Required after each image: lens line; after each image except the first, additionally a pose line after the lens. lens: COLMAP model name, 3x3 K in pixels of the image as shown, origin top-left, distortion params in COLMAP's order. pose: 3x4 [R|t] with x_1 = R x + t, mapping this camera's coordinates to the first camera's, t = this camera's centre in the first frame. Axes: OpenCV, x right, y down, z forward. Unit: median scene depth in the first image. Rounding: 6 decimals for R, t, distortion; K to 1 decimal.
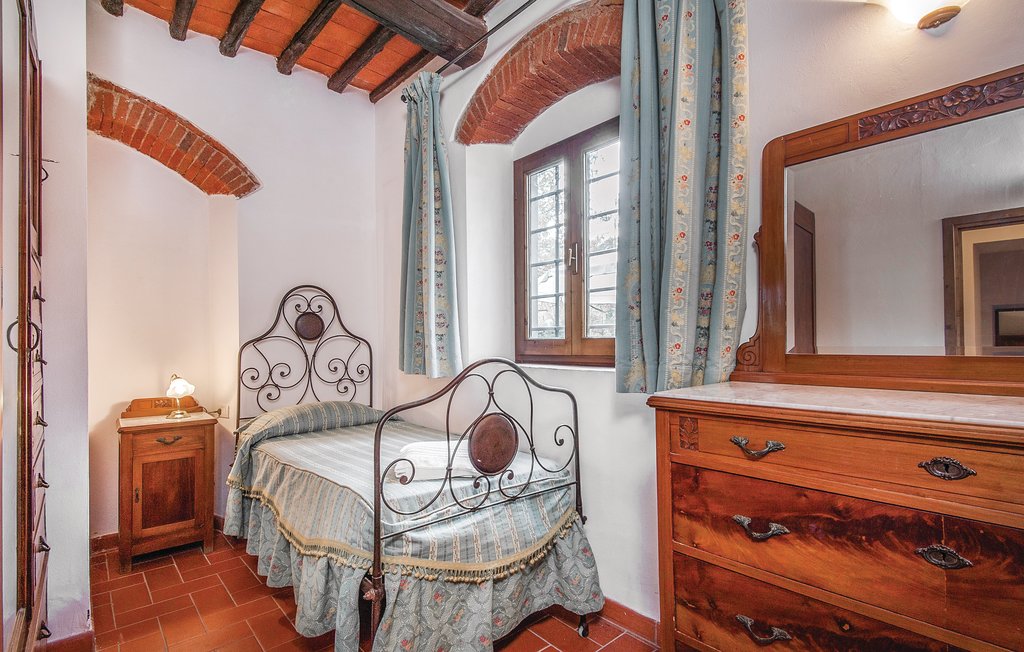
lens RADIAL K [[477.6, 0, 515.3], [0, 477.6, 335.6], [0, 0, 1]] dist [0.001170, 0.000173]
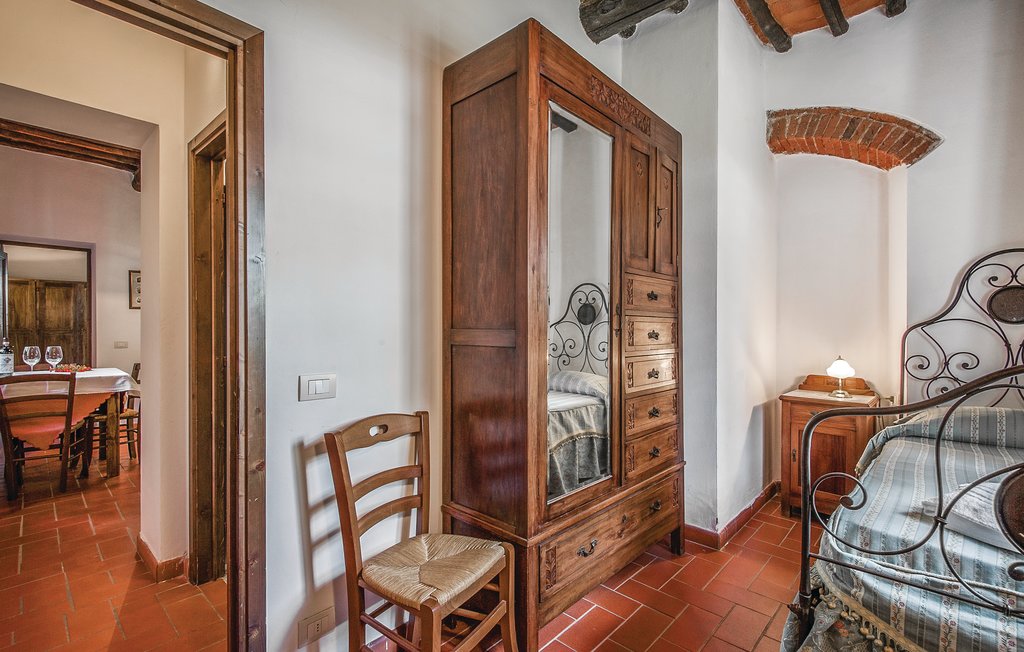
lens RADIAL K [[462.5, 0, 515.9], [0, 462.5, 330.5], [0, 0, 1]] dist [-0.000359, -0.000095]
pose [[0.089227, 0.018518, -0.995839, 0.245948], [0.008305, 0.999779, 0.019336, -0.000036], [0.995977, -0.009996, 0.089054, 0.199962]]
